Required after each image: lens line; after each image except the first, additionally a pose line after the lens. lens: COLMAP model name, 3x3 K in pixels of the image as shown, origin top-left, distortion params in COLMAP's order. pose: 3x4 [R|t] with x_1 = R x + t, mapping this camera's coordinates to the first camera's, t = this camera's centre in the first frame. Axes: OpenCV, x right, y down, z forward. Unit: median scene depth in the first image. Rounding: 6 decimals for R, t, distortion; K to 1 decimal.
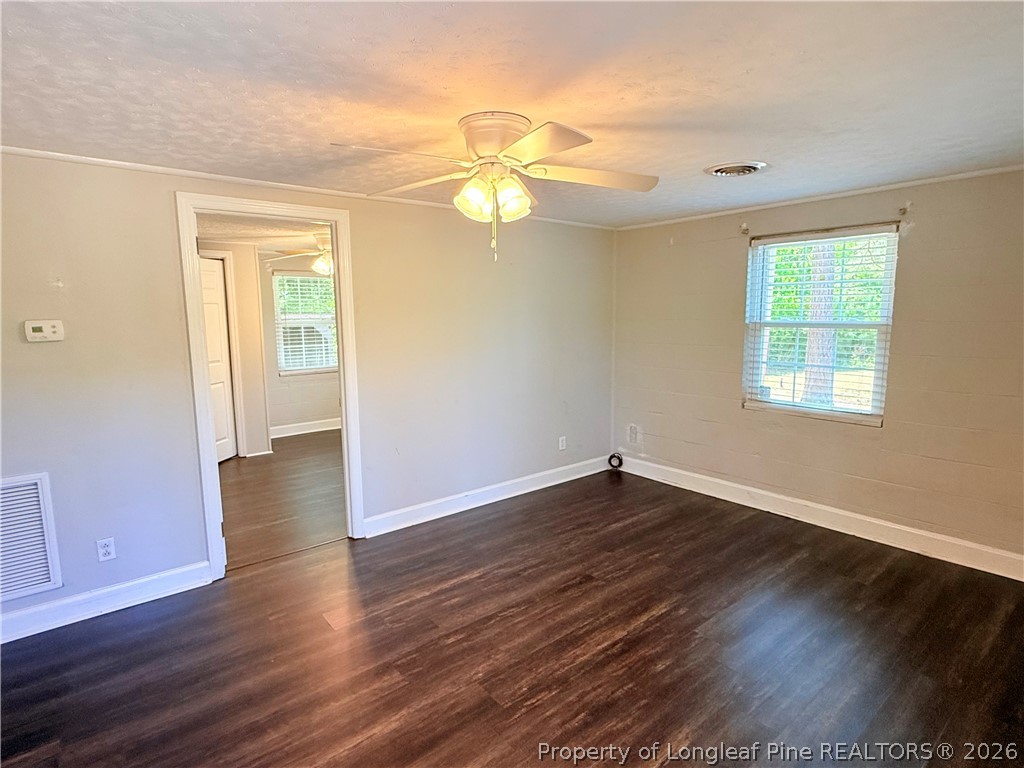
lens RADIAL K [[544.4, 0, 512.0], [0, 544.4, 384.0], [0, 0, 1]] dist [-0.001878, -0.000182]
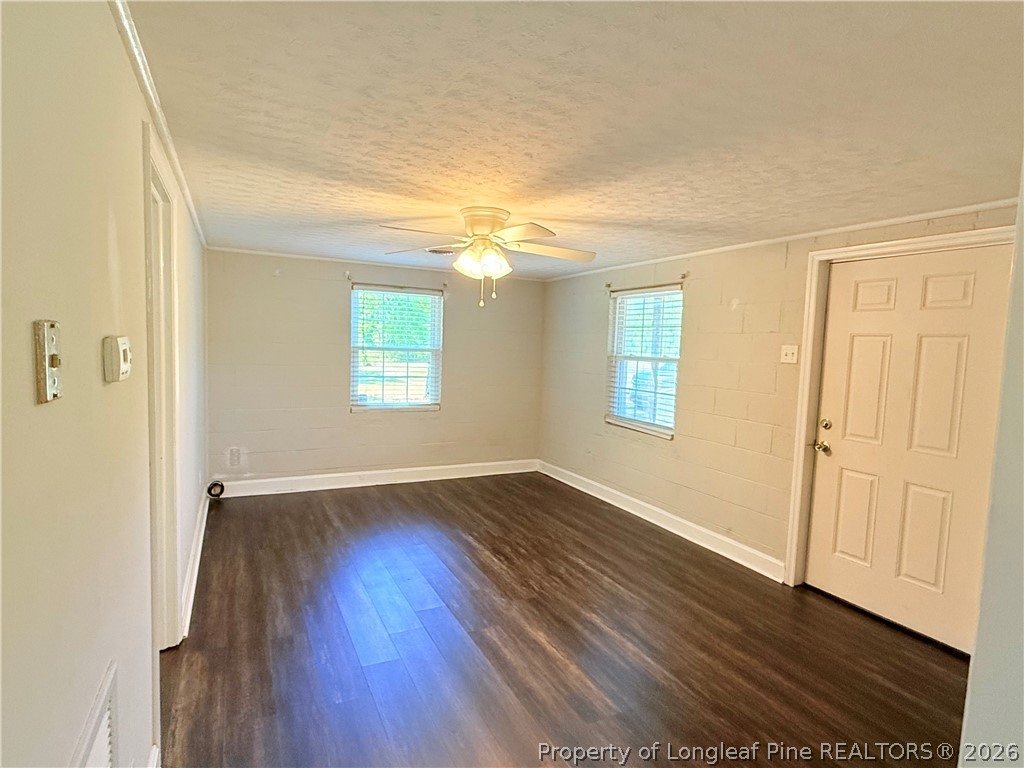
lens RADIAL K [[544.4, 0, 512.0], [0, 544.4, 384.0], [0, 0, 1]] dist [-0.001878, -0.000182]
pose [[0.210997, -0.055536, 0.975908, -0.785513], [0.091708, 0.995106, 0.036801, -0.037267], [-0.973175, 0.081734, 0.215058, 0.358407]]
